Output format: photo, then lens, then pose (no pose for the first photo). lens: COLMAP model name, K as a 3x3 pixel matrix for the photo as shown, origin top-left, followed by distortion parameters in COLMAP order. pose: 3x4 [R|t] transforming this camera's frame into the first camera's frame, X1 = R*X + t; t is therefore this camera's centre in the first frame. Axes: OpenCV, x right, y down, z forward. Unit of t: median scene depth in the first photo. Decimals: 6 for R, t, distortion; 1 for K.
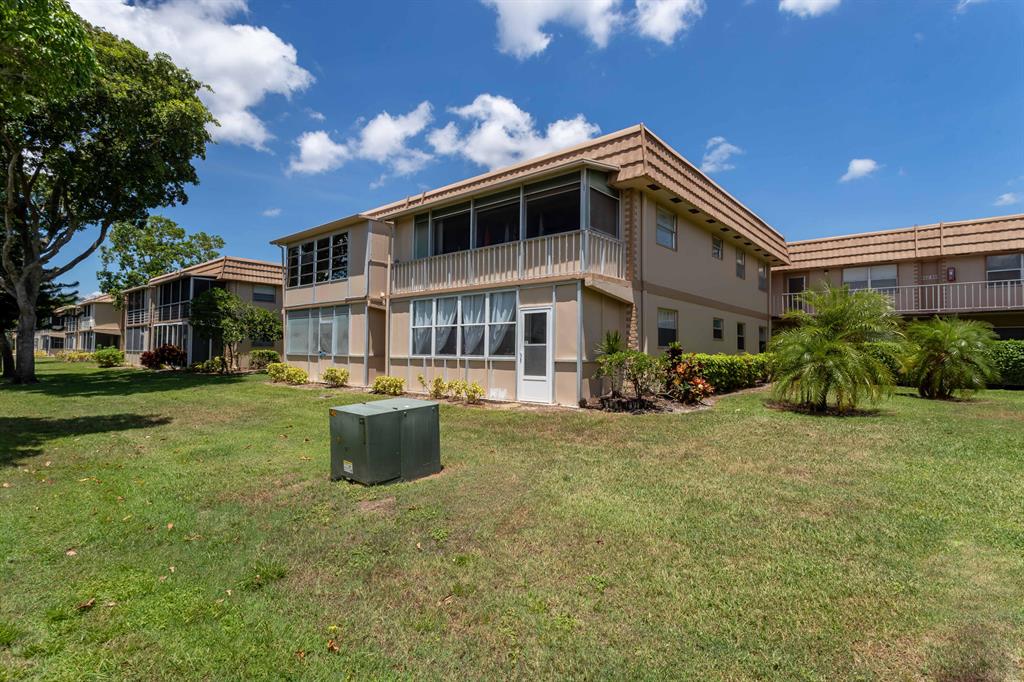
lens RADIAL K [[491.3, 0, 517.1], [0, 491.3, 338.0], [0, 0, 1]] dist [0.001951, 0.000190]
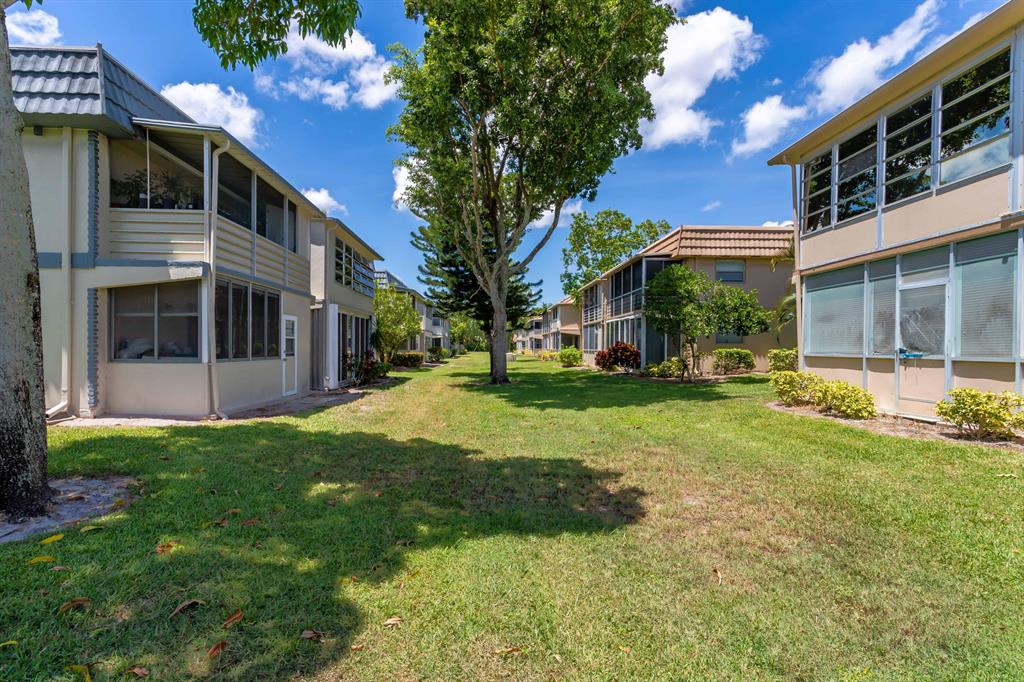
lens RADIAL K [[518.8, 0, 502.3], [0, 518.8, 348.0], [0, 0, 1]] dist [0.021948, 0.000033]
pose [[0.672188, -0.006665, -0.740351, -0.271980], [0.023638, 0.999643, 0.012463, 0.010069], [0.740003, -0.025878, 0.672105, 0.364553]]
